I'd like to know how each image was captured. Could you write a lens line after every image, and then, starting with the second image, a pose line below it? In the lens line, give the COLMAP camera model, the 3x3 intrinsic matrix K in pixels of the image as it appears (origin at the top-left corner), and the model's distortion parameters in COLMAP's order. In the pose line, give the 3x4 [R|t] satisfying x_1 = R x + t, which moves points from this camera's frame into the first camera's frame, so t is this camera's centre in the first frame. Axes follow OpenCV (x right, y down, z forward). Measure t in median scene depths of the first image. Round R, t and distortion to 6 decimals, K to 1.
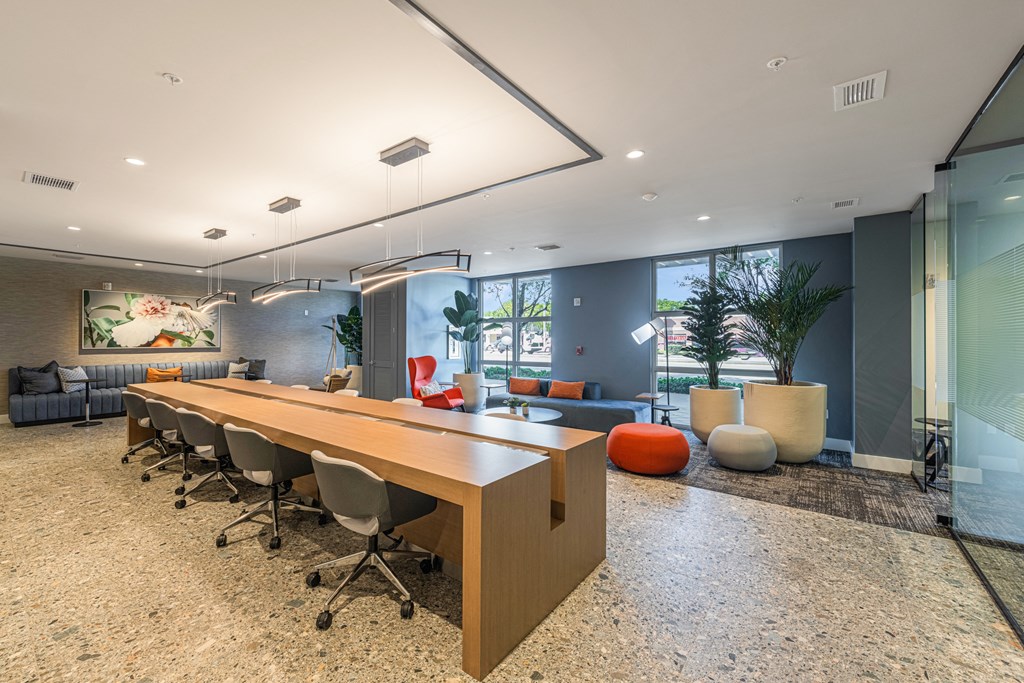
lens RADIAL K [[414.8, 0, 505.7], [0, 414.8, 338.6], [0, 0, 1]] dist [0.002026, -0.000168]
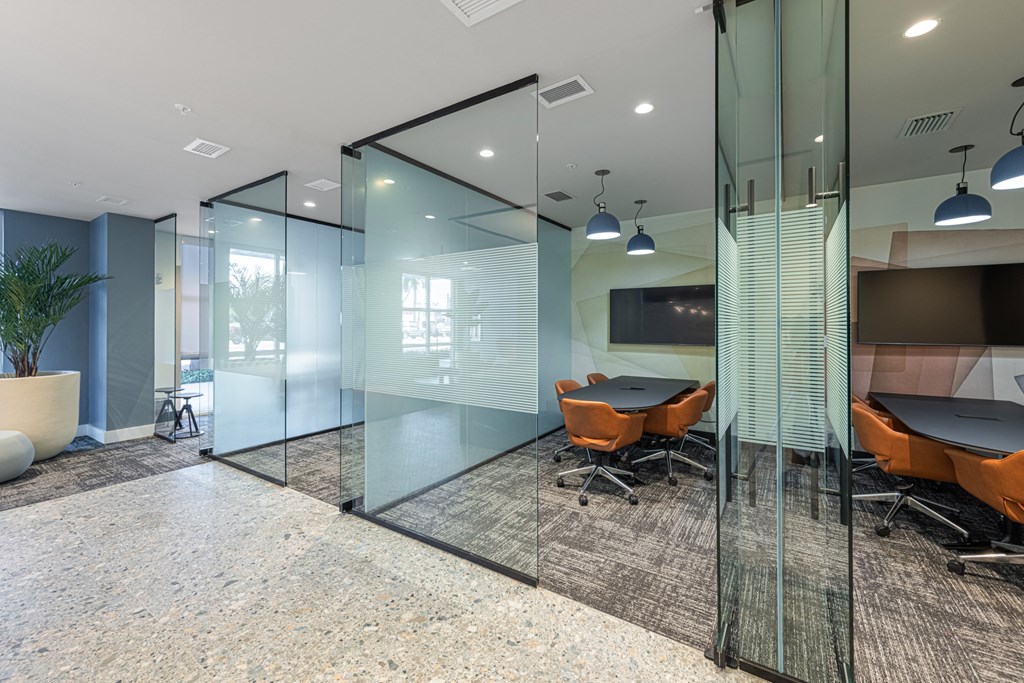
lens RADIAL K [[414.8, 0, 505.7], [0, 414.8, 338.6], [0, 0, 1]] dist [0.002026, -0.000168]
pose [[-0.069352, -0.027816, 0.997204, -0.342118], [-0.002628, 0.999613, 0.027701, 0.004167], [-0.997589, -0.000699, -0.069399, 0.053288]]
